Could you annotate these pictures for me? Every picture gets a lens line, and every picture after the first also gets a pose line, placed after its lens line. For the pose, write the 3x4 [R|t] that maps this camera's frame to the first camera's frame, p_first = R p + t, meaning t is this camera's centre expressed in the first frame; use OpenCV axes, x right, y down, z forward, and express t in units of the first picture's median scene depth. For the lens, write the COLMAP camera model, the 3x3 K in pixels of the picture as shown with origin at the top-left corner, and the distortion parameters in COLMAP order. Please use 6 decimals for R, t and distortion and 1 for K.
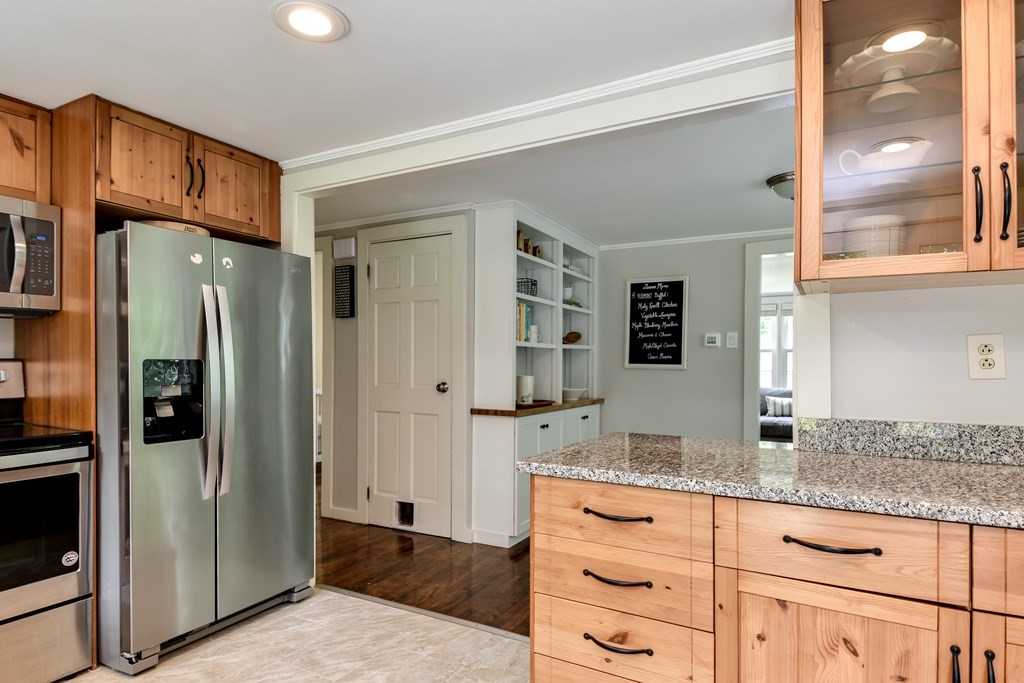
lens RADIAL K [[568.4, 0, 529.3], [0, 568.4, 366.5], [0, 0, 1]] dist [0.050732, -0.037793]
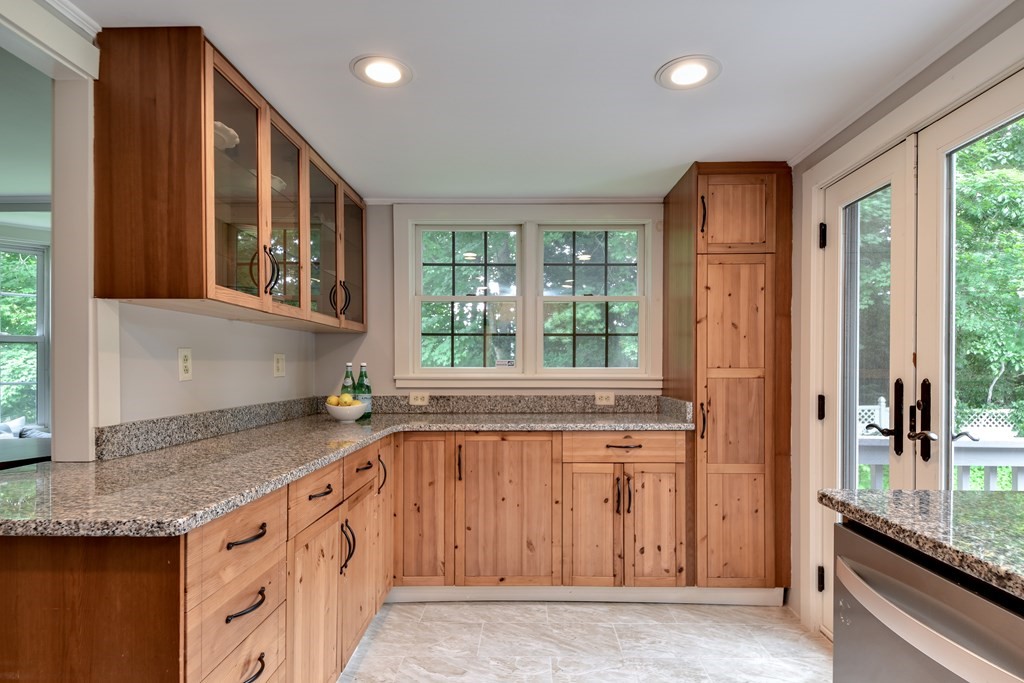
lens RADIAL K [[557.2, 0, 522.3], [0, 557.2, 374.2], [0, 0, 1]] dist [0.055707, -0.039394]
pose [[-0.464642, -0.013818, 0.885391, -0.330579], [0.000462, 0.999874, 0.015847, -0.006352], [-0.885498, 0.007772, -0.464578, 0.392880]]
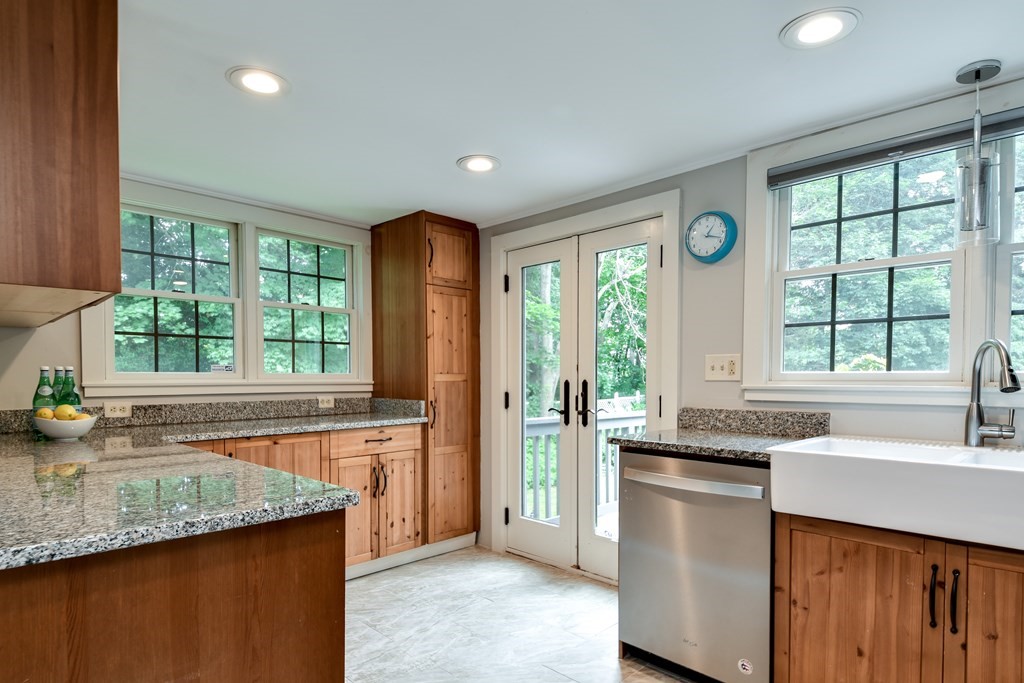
lens RADIAL K [[564.8, 0, 521.4], [0, 564.8, 393.3], [0, 0, 1]] dist [0.054291, -0.043537]
pose [[-0.960037, -0.011864, 0.279623, -0.207021], [-0.002061, 0.999374, 0.035323, -0.003907], [-0.279867, 0.033335, -0.959460, 0.698641]]
